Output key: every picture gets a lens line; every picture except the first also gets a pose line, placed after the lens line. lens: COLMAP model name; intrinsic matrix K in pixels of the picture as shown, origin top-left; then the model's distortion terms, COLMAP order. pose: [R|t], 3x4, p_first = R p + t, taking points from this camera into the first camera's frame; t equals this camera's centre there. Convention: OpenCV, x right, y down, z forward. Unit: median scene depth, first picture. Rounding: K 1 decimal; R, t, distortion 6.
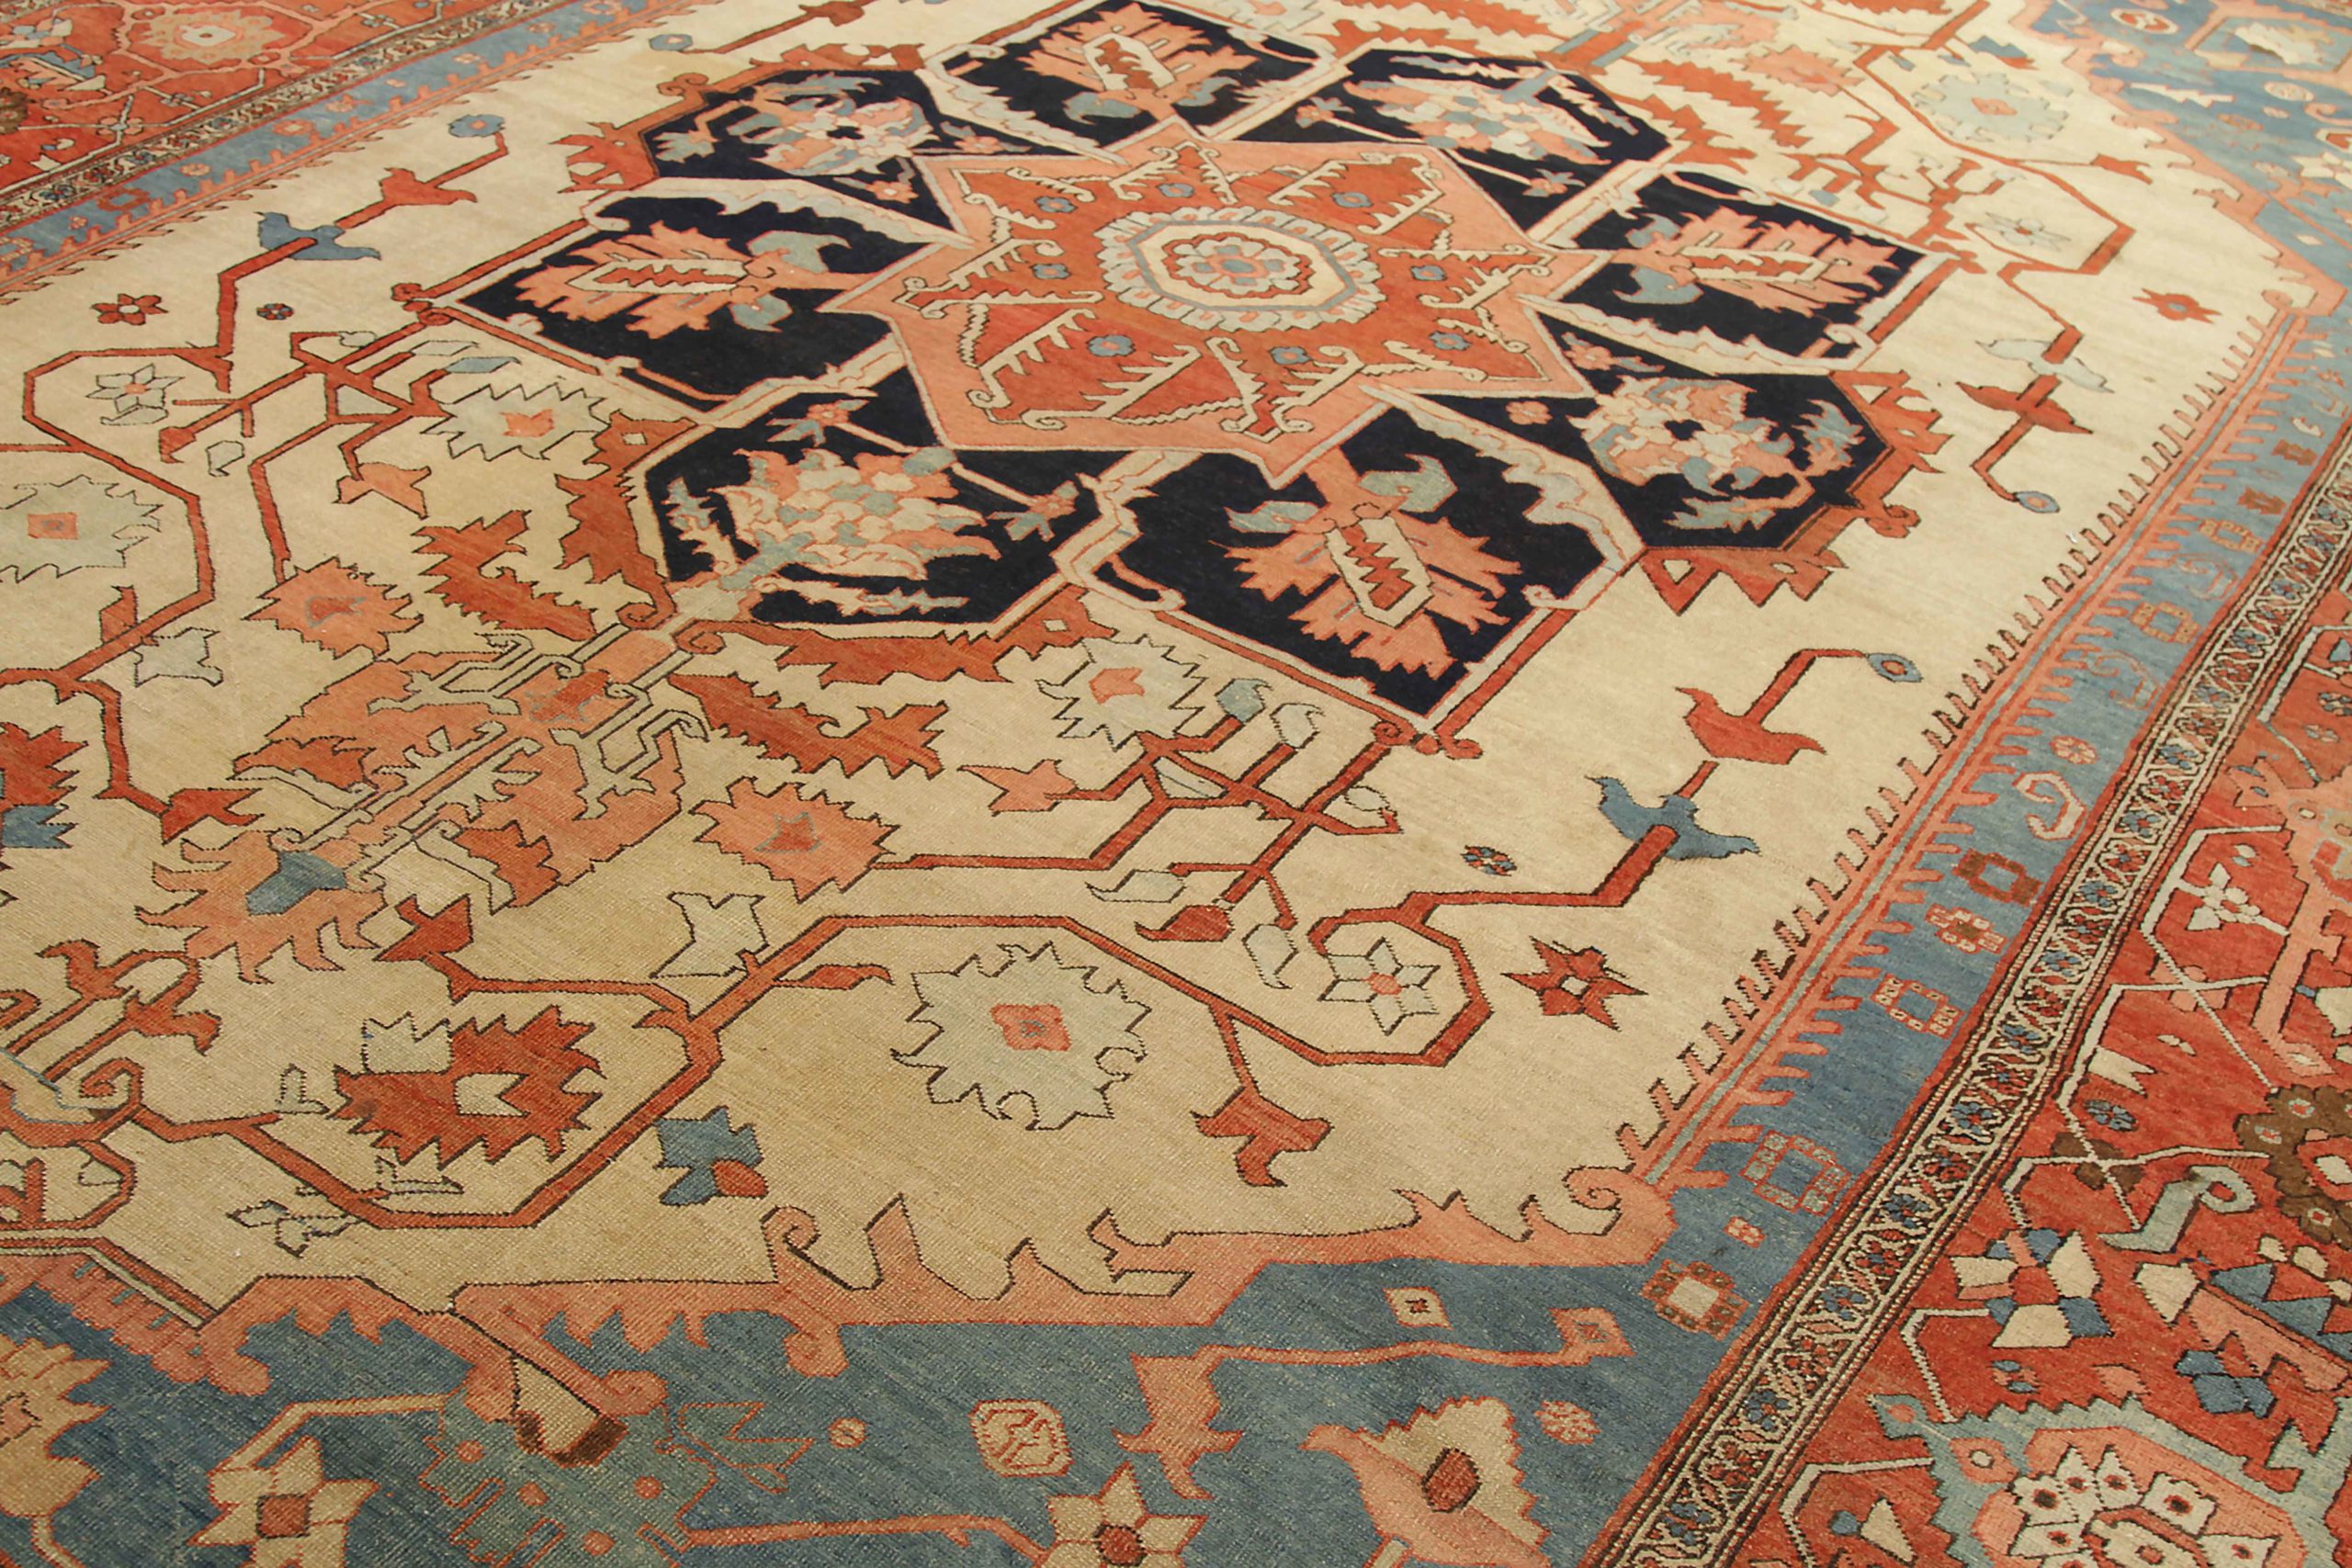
lens RADIAL K [[2571.0, 0, 1176.0], [0, 2571.0, 784.0], [0, 0, 1]] dist [-0.127525, 0.061564]
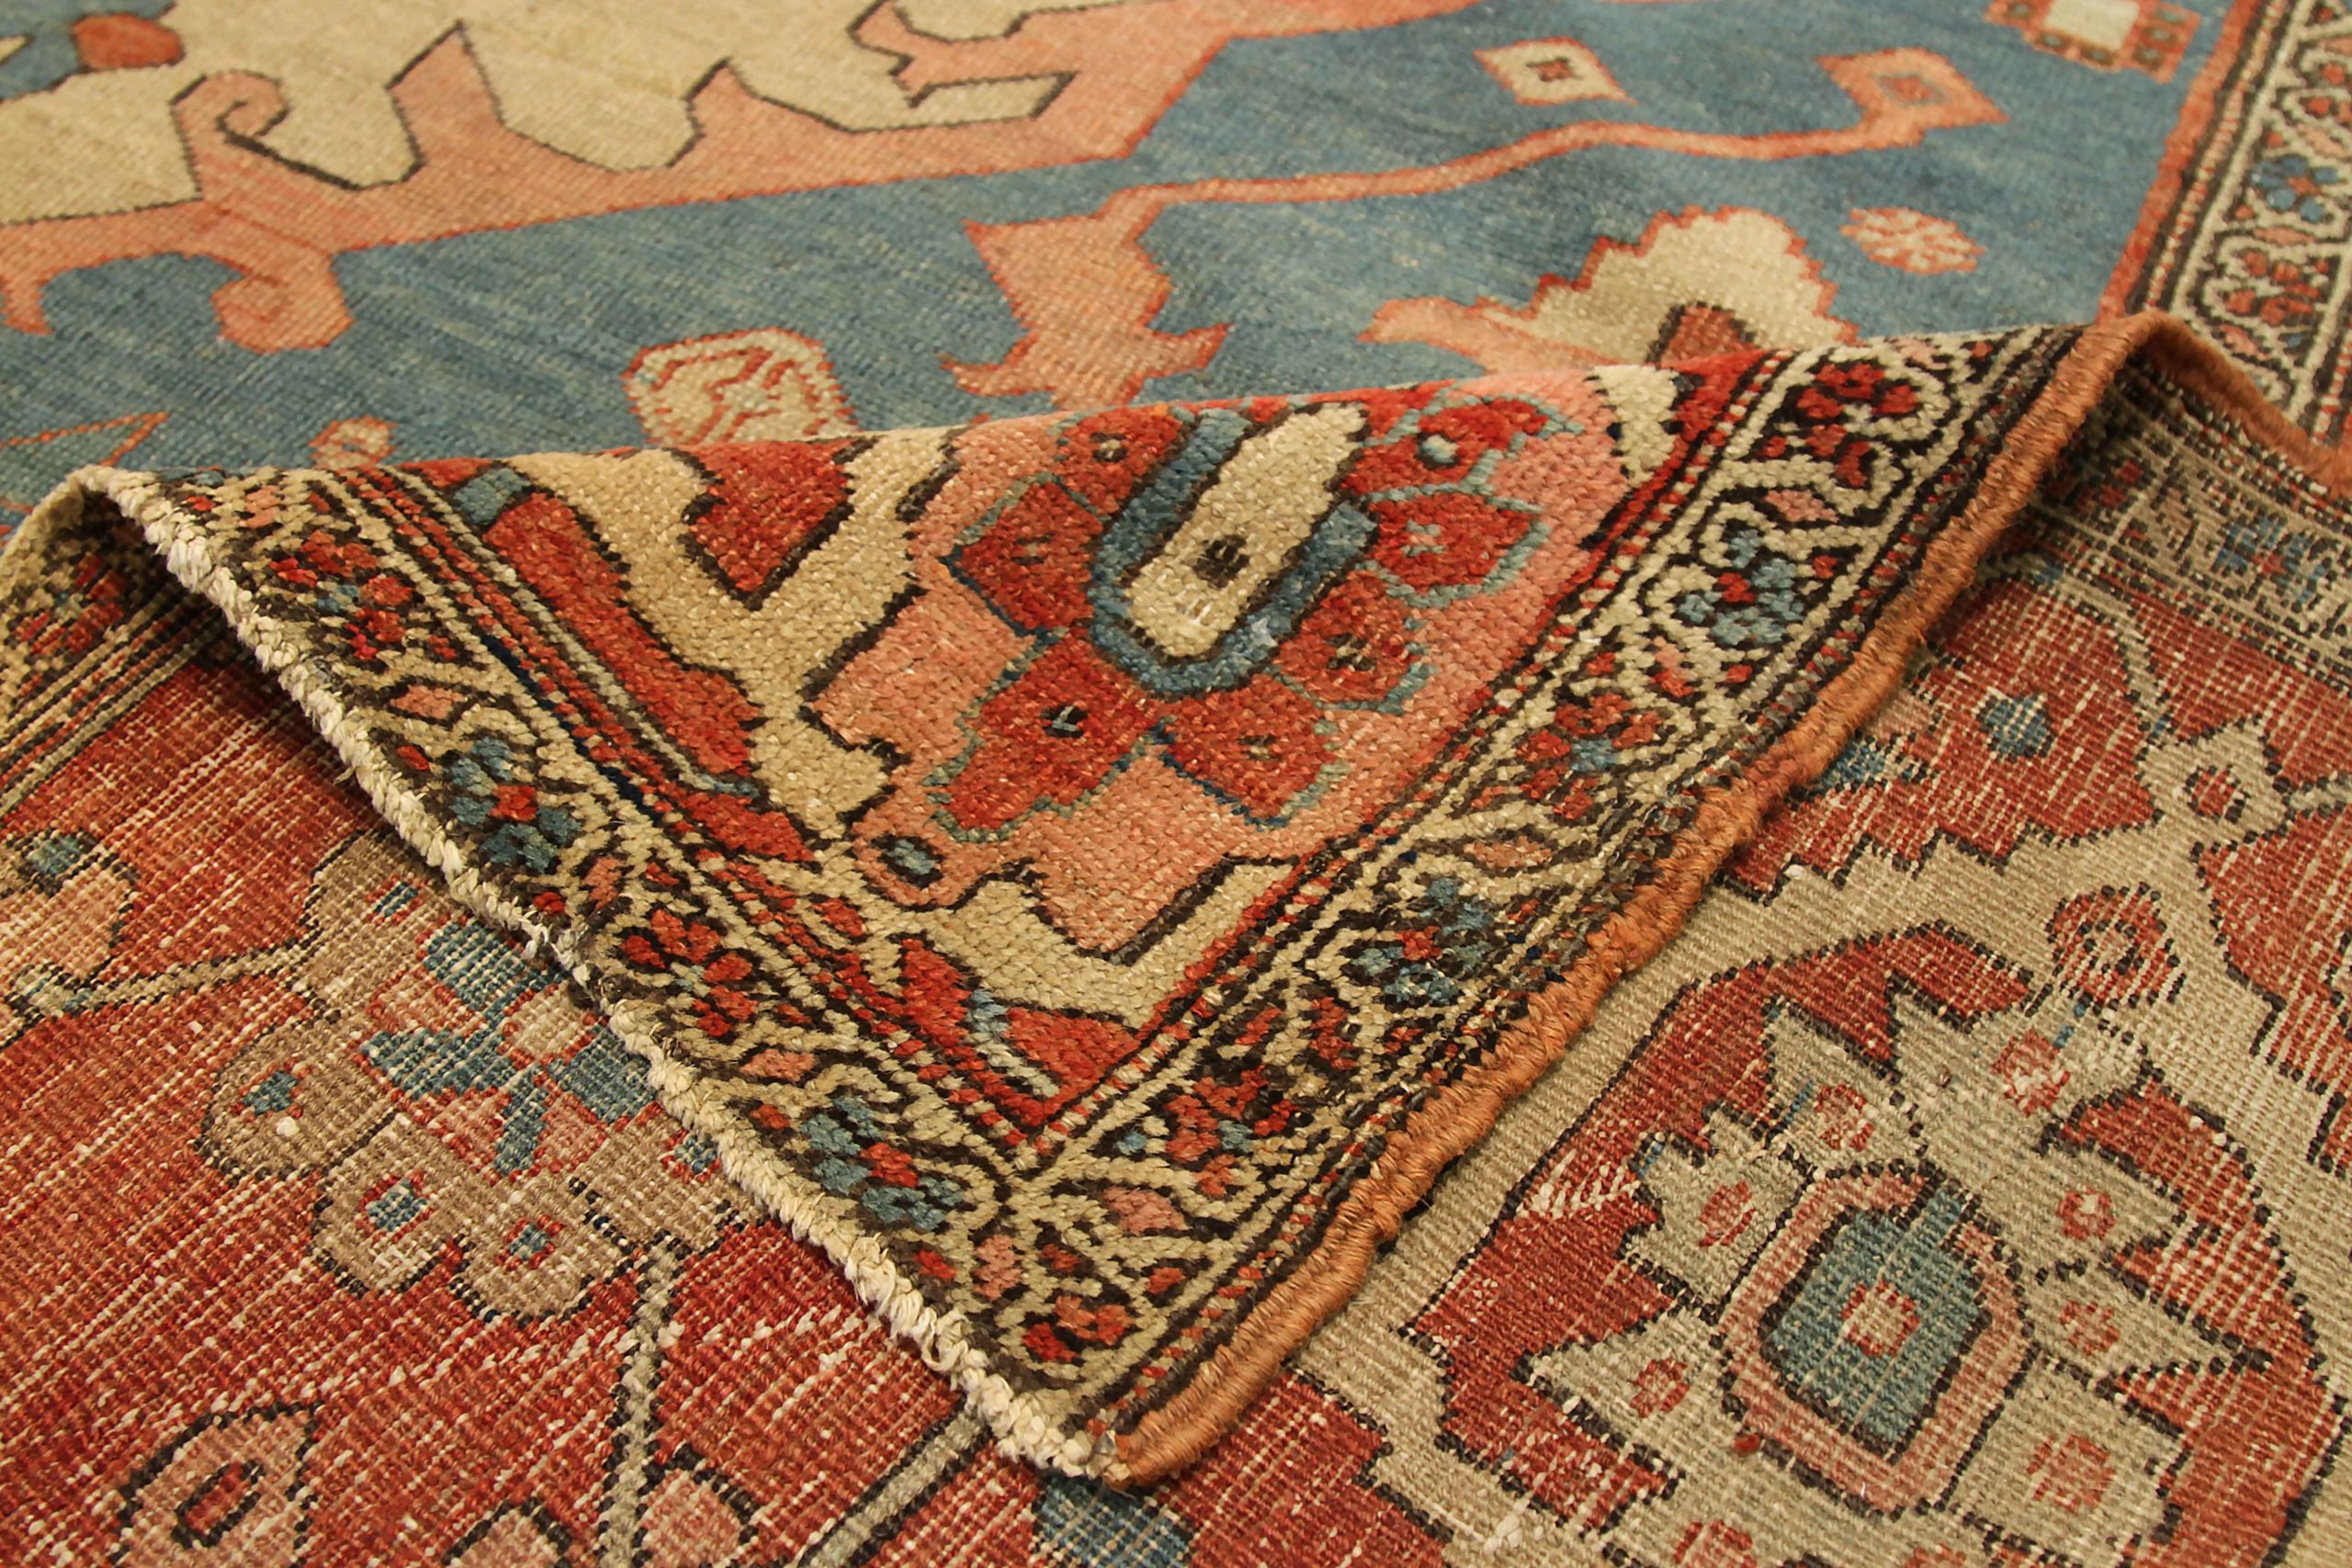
lens RADIAL K [[2571.0, 0, 1176.0], [0, 2571.0, 784.0], [0, 0, 1]] dist [-0.127525, 0.061564]
pose [[0.990261, -0.135706, 0.031095, -0.005334], [0.124867, 0.964493, 0.232726, 0.148468], [-0.061573, -0.226577, 0.972045, 0.357570]]
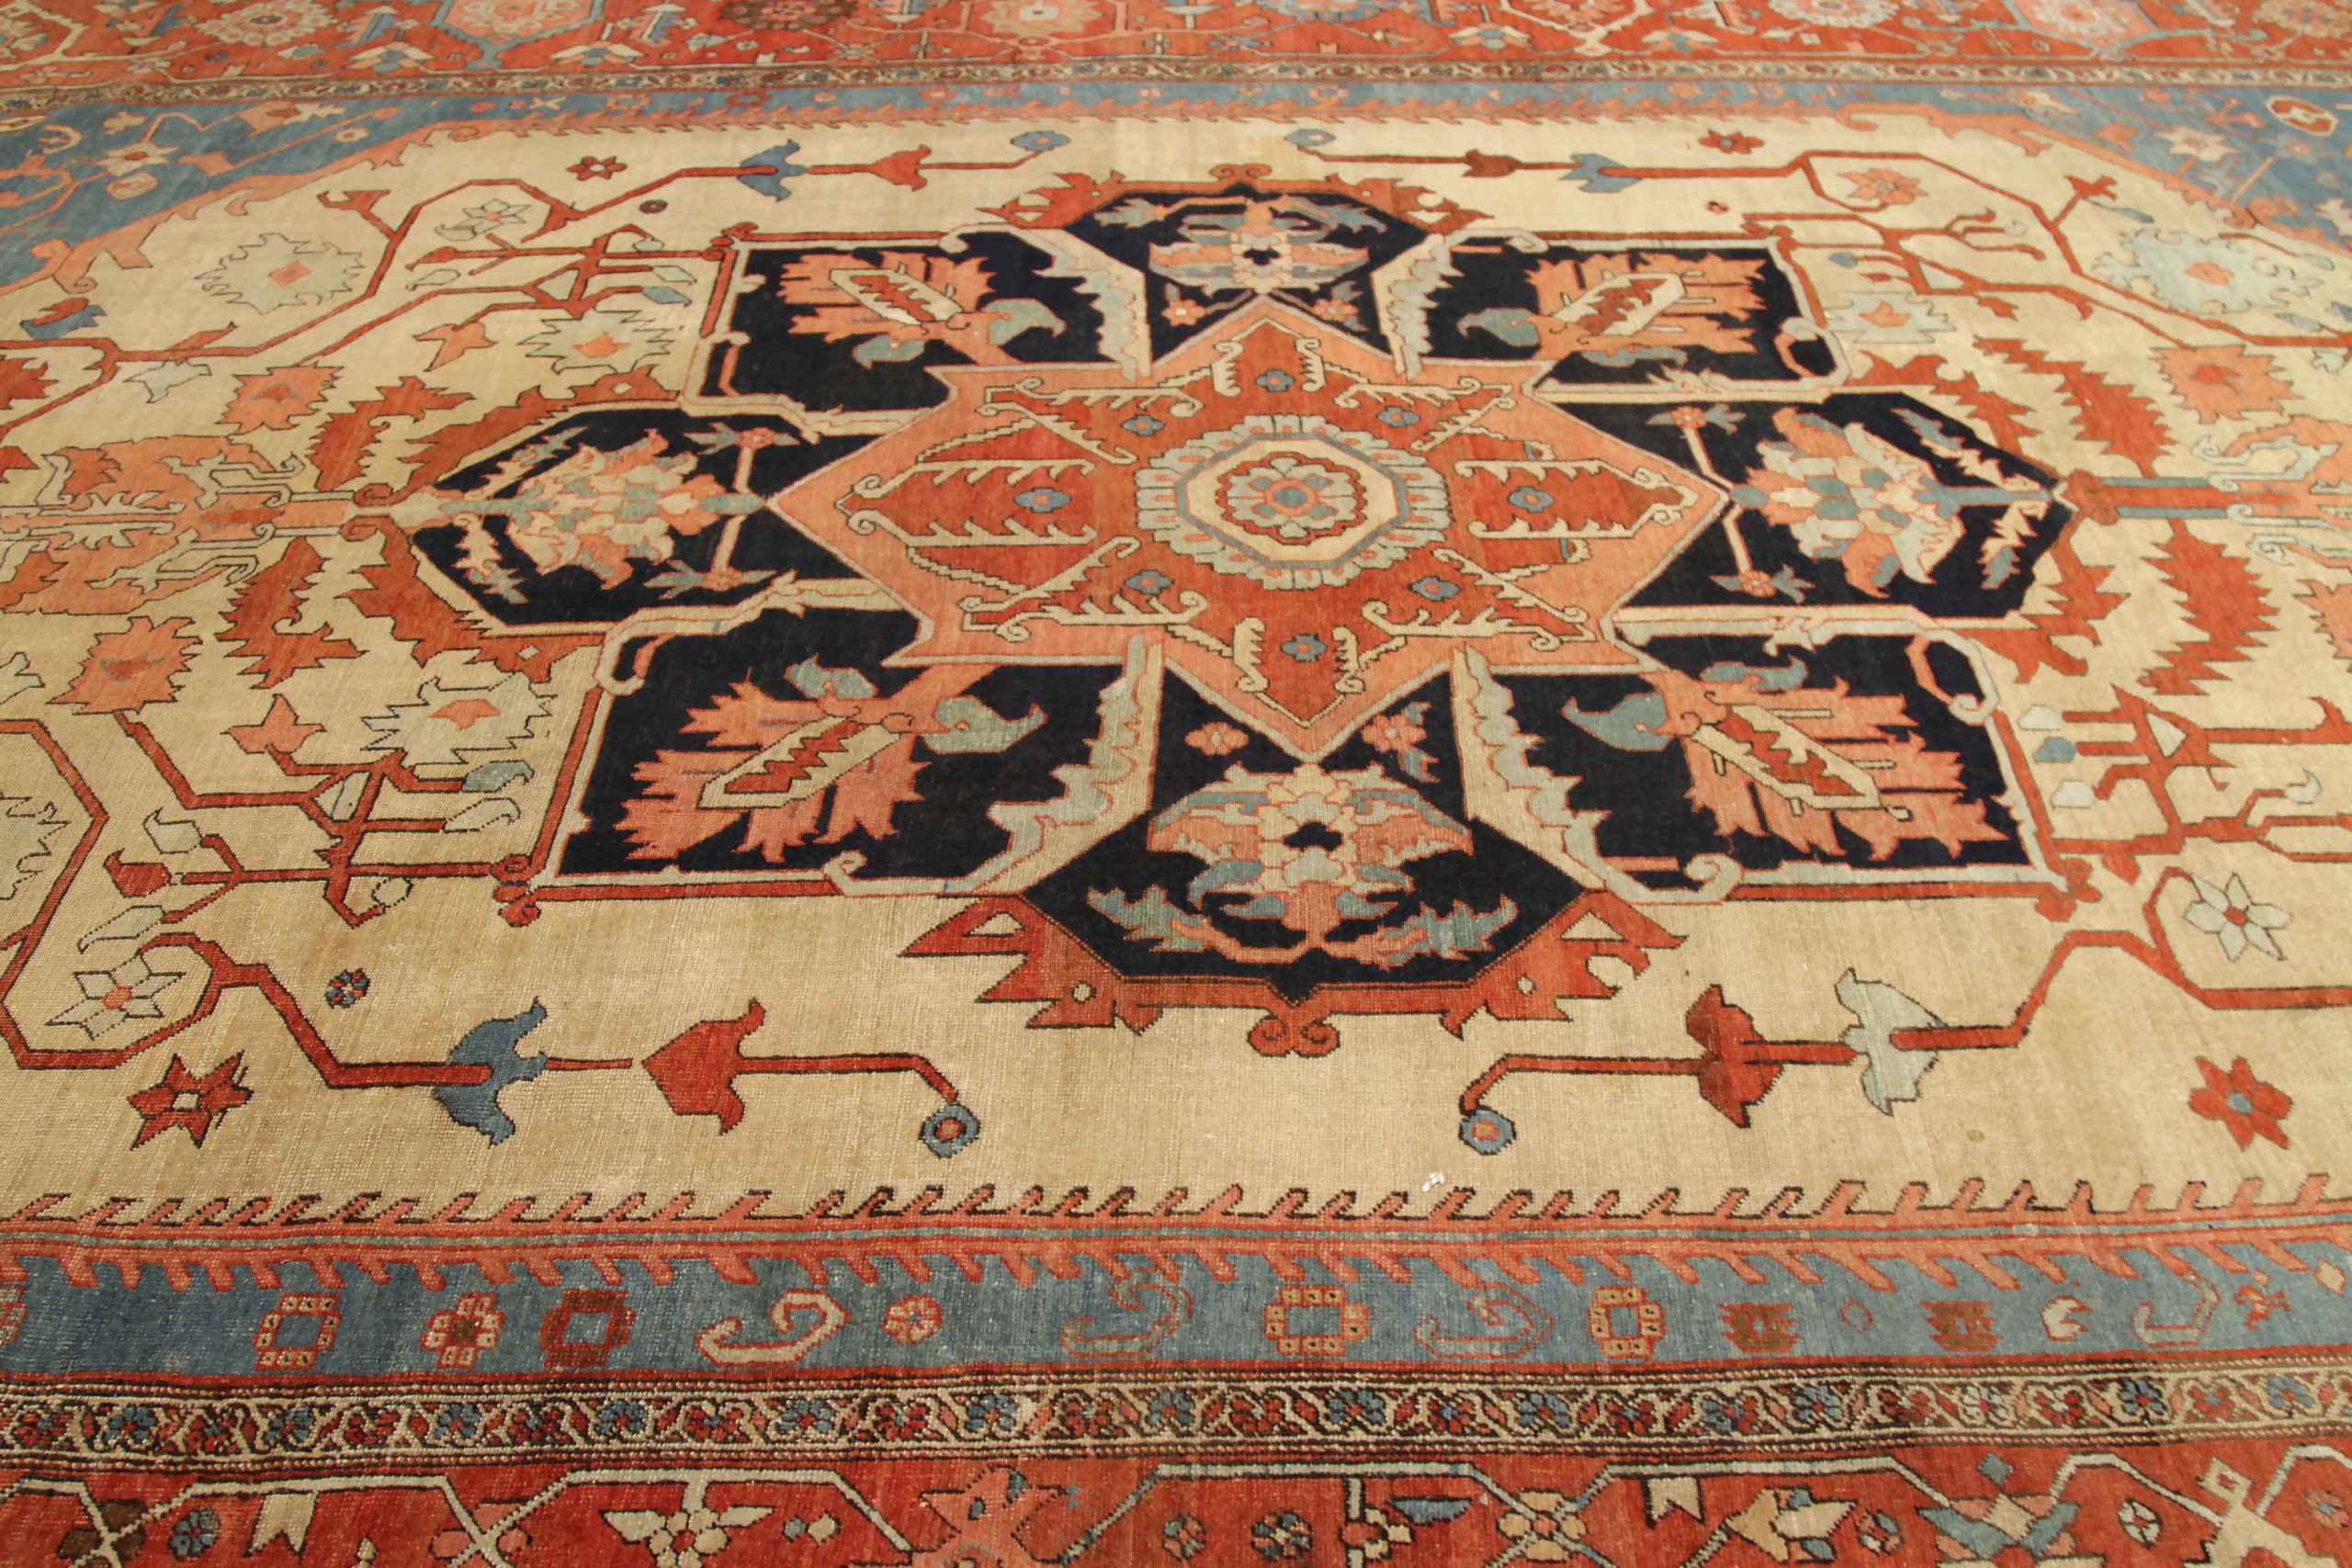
lens RADIAL K [[2571.0, 0, 1176.0], [0, 2571.0, 784.0], [0, 0, 1]] dist [-0.127525, 0.061564]
pose [[0.579085, 0.439224, -0.686835, 0.786221], [-0.473710, 0.866934, 0.155000, -0.282428], [0.663520, 0.235603, 0.710093, 0.439071]]
